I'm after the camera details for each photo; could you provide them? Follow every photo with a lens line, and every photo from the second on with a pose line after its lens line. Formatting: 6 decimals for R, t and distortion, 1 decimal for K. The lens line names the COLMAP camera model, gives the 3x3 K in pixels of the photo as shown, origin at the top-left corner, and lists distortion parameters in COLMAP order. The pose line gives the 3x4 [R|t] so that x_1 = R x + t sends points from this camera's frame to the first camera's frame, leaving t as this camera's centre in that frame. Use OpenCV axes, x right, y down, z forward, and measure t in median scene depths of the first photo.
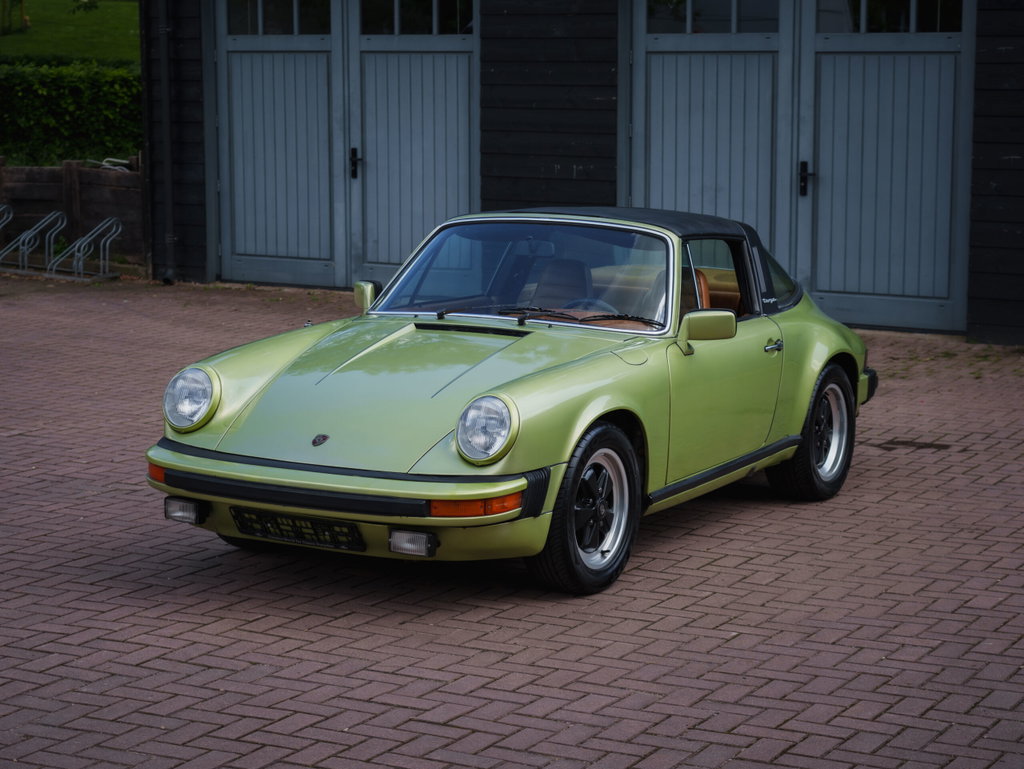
lens RADIAL K [[2071.3, 0, 512.0], [0, 2071.3, 384.5], [0, 0, 1]] dist [0.053366, -0.126296]
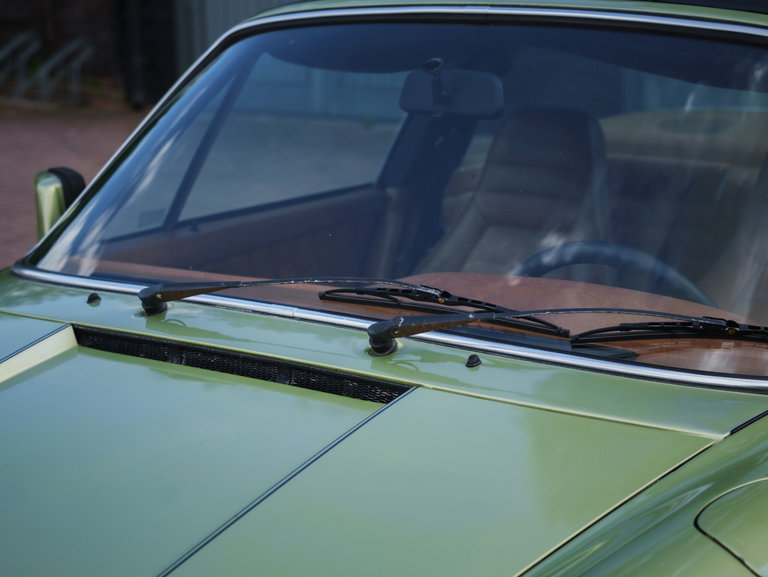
lens RADIAL K [[1488.5, 0, 384.0], [0, 1488.5, 288.5], [0, 0, 1]] dist [0.025496, 0.063826]
pose [[0.995233, 0.006493, -0.097312, 0.014518], [0.001751, 0.996431, 0.084395, -0.031243], [0.097513, -0.084163, 0.991669, 0.429764]]
